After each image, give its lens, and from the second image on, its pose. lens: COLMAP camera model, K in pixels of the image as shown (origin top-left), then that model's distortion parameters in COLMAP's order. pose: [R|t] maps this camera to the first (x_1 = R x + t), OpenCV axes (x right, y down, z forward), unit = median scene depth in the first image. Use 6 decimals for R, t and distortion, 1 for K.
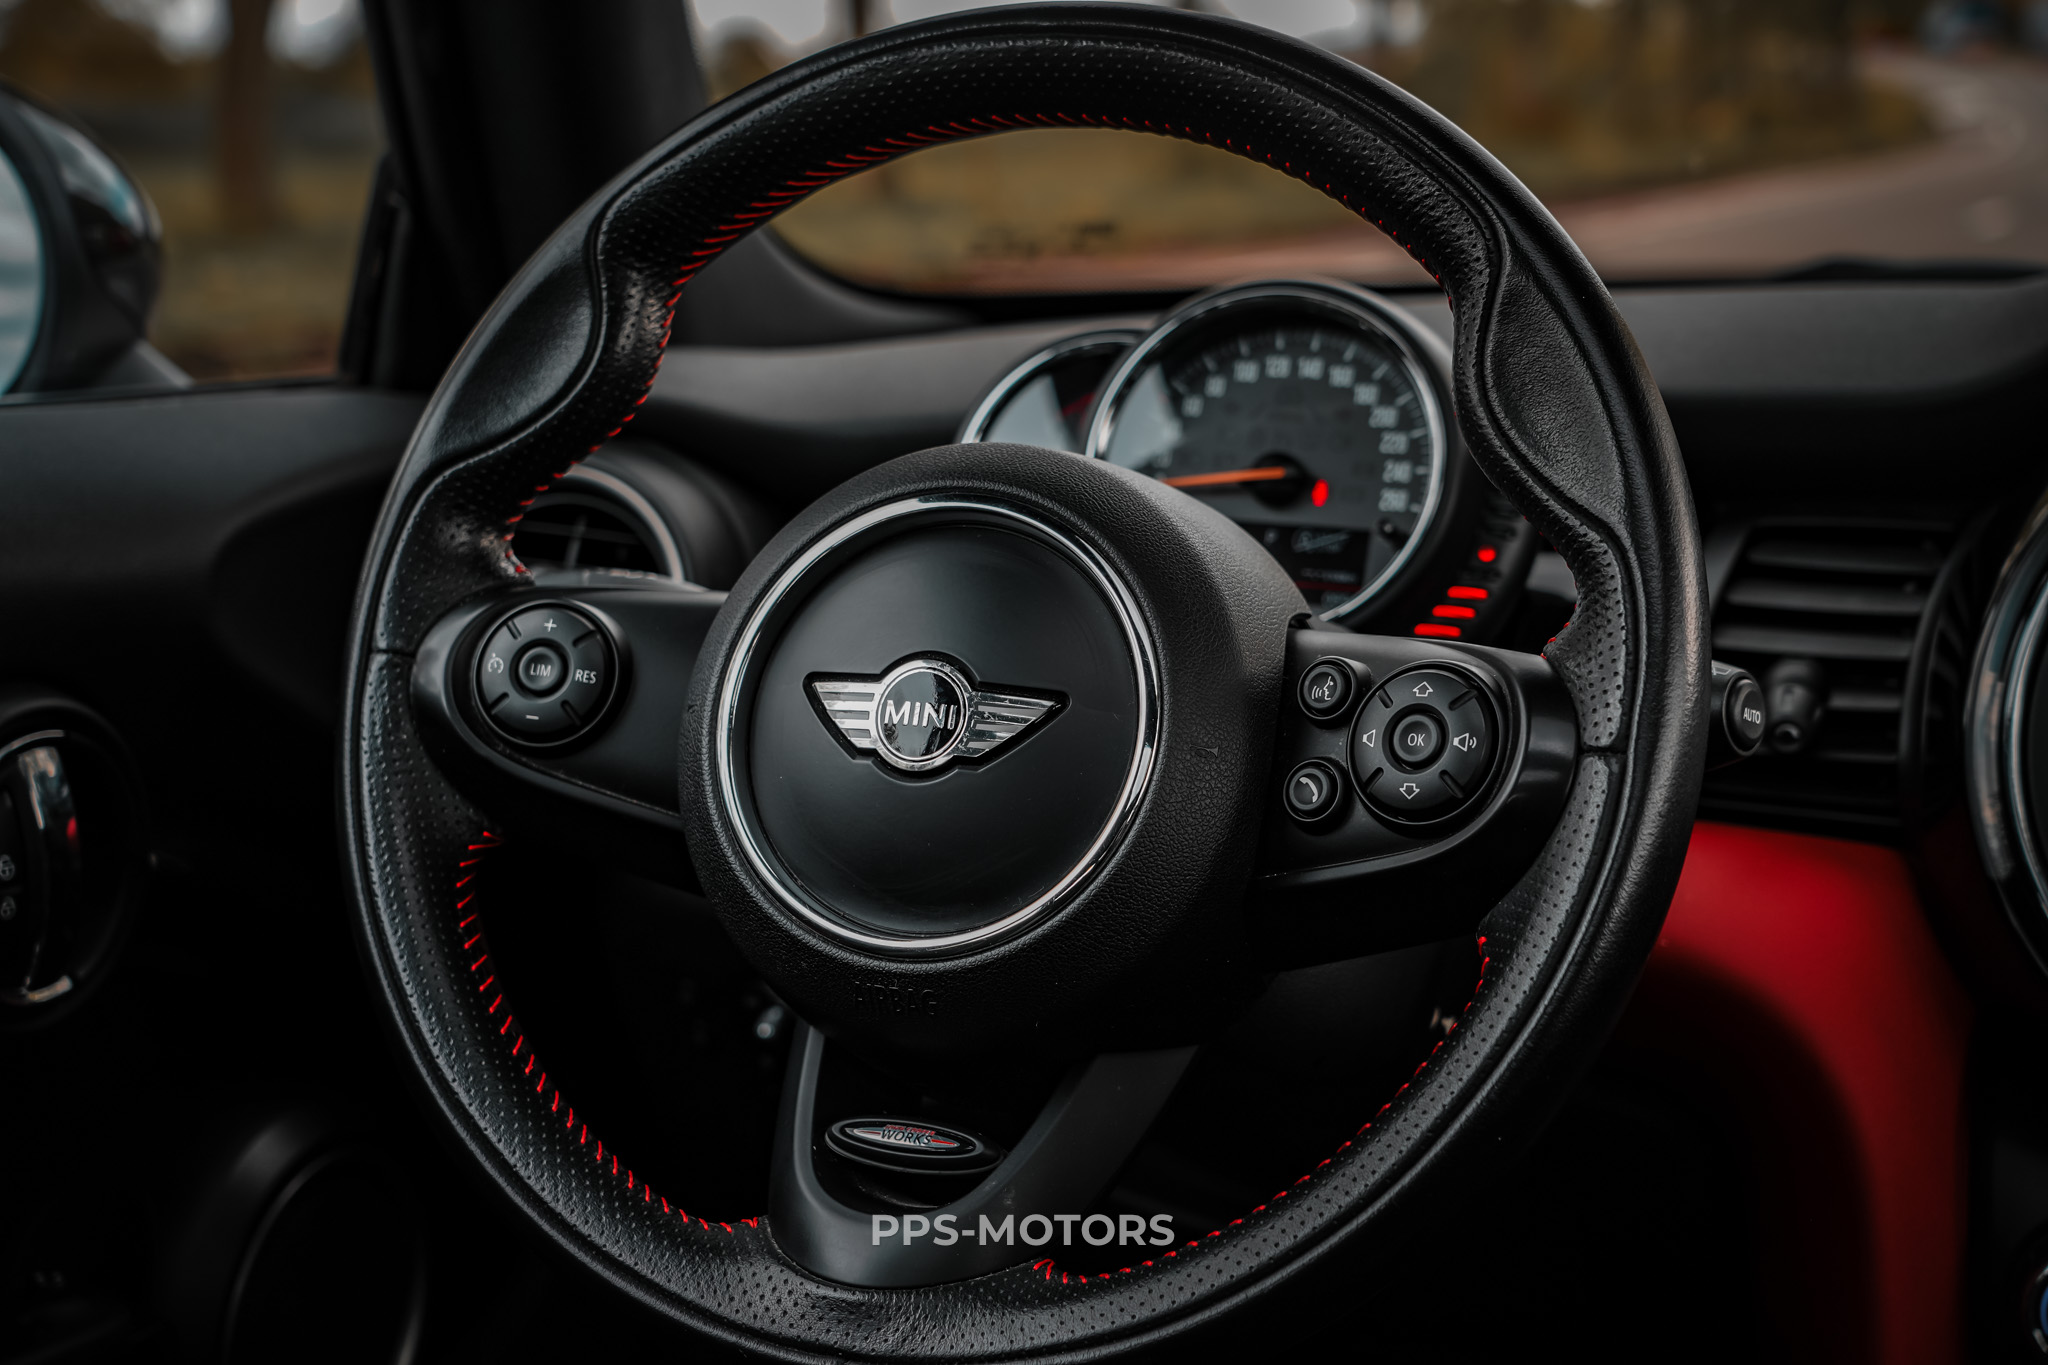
lens RADIAL K [[3092.6, 0, 1036.8], [0, 3092.6, 663.7], [0, 0, 1]] dist [0.048362, 0.000000]
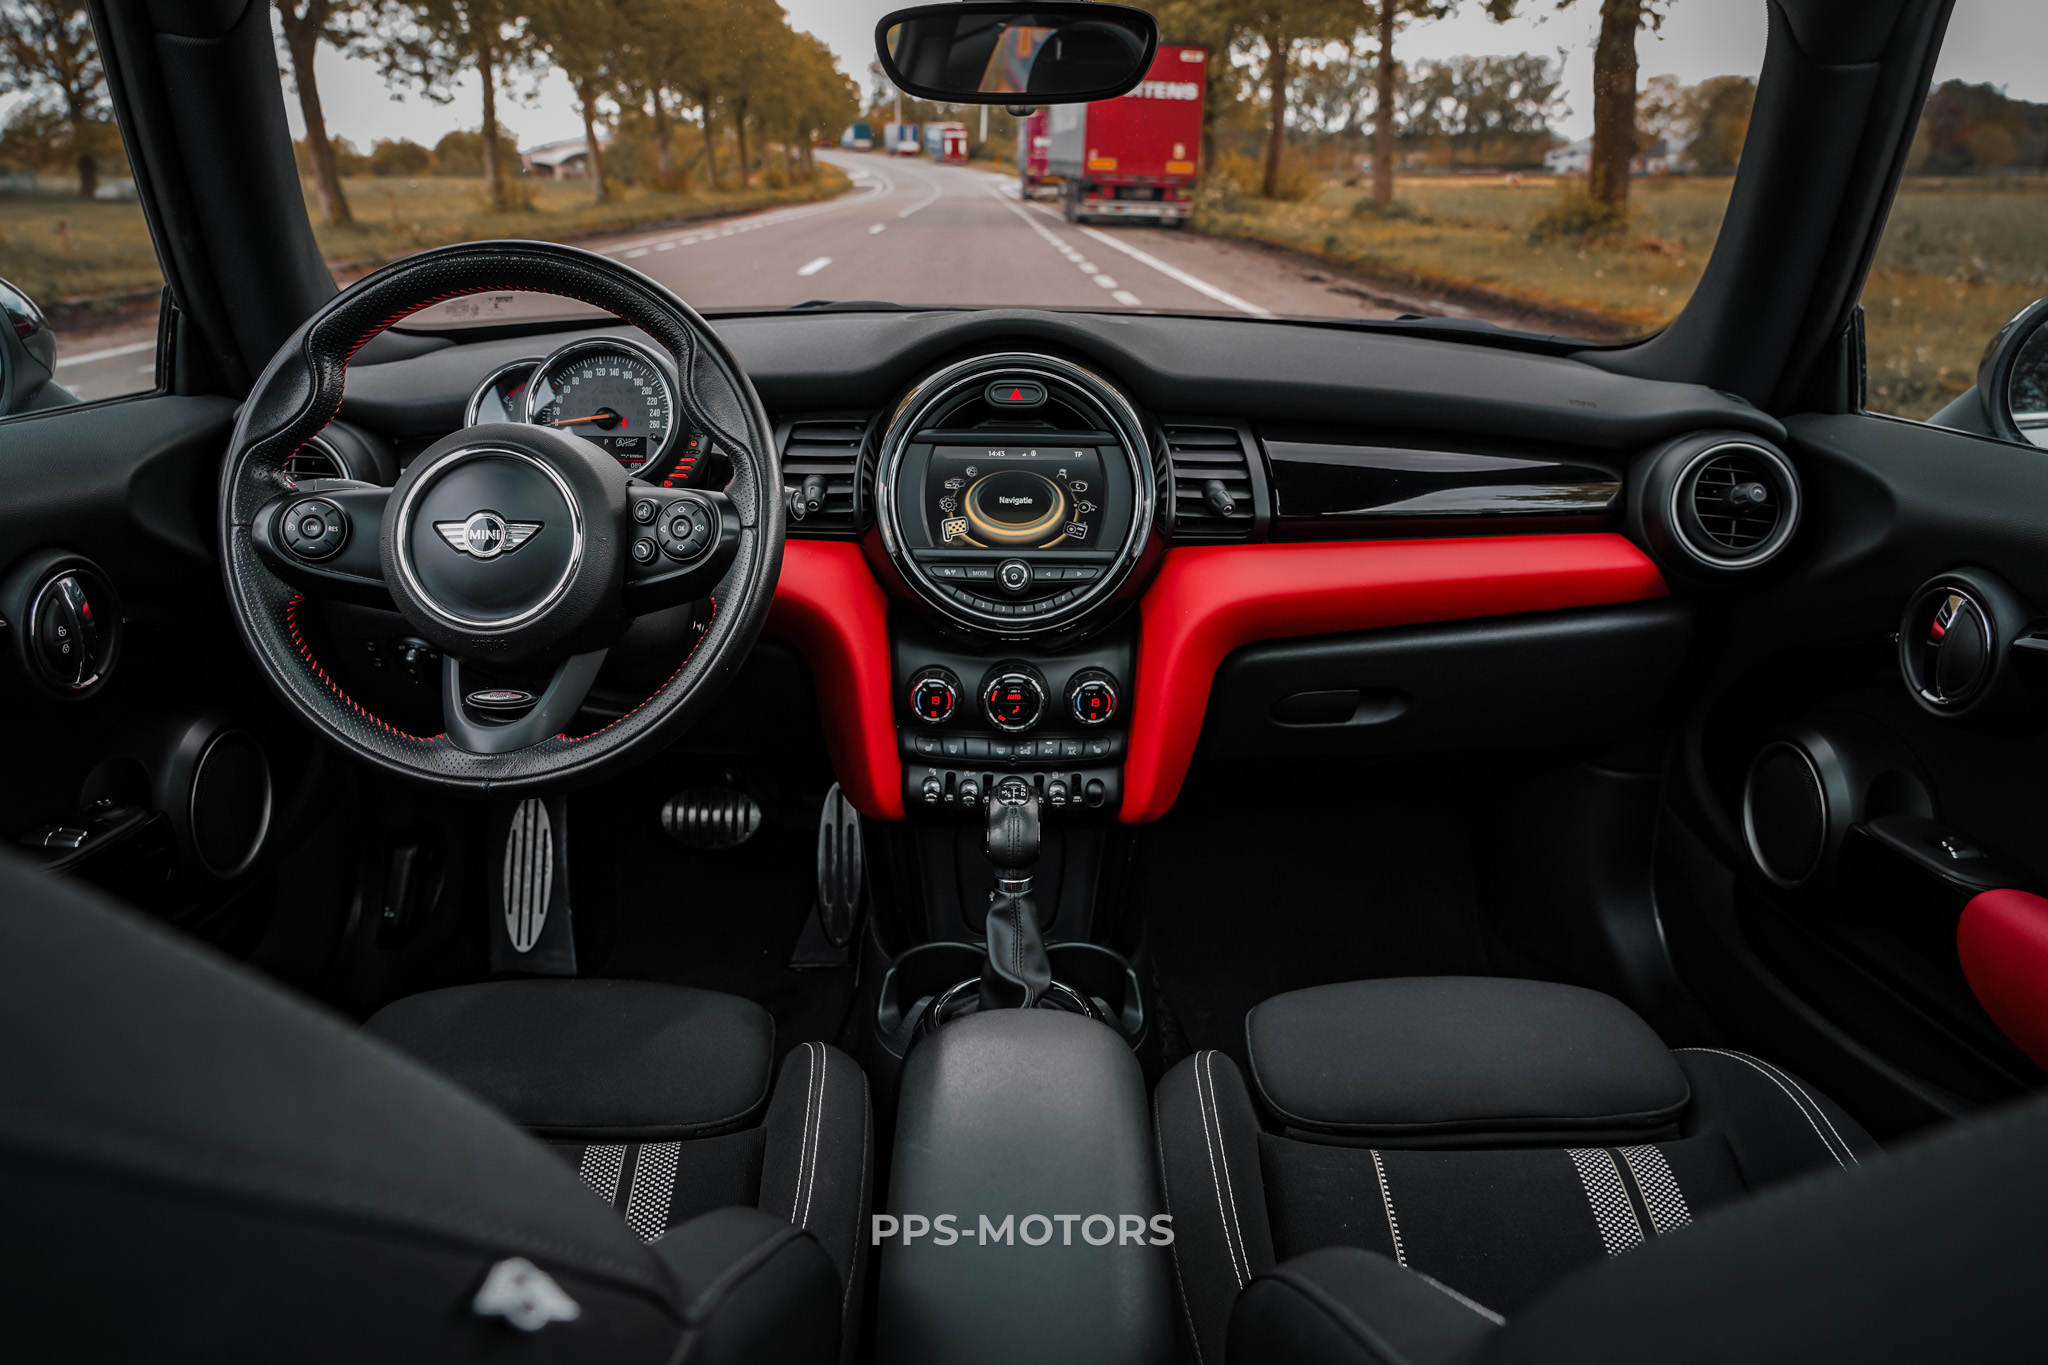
lens RADIAL K [[1375.5, 0, 1011.0], [0, 1375.5, 684.0], [0, 0, 1]] dist [-0.035447, 0.001157]
pose [[0.926089, -0.129349, 0.354440, -0.046862], [0.064506, 0.979848, 0.189042, -0.044327], [-0.371750, -0.152206, 0.915770, -0.201381]]
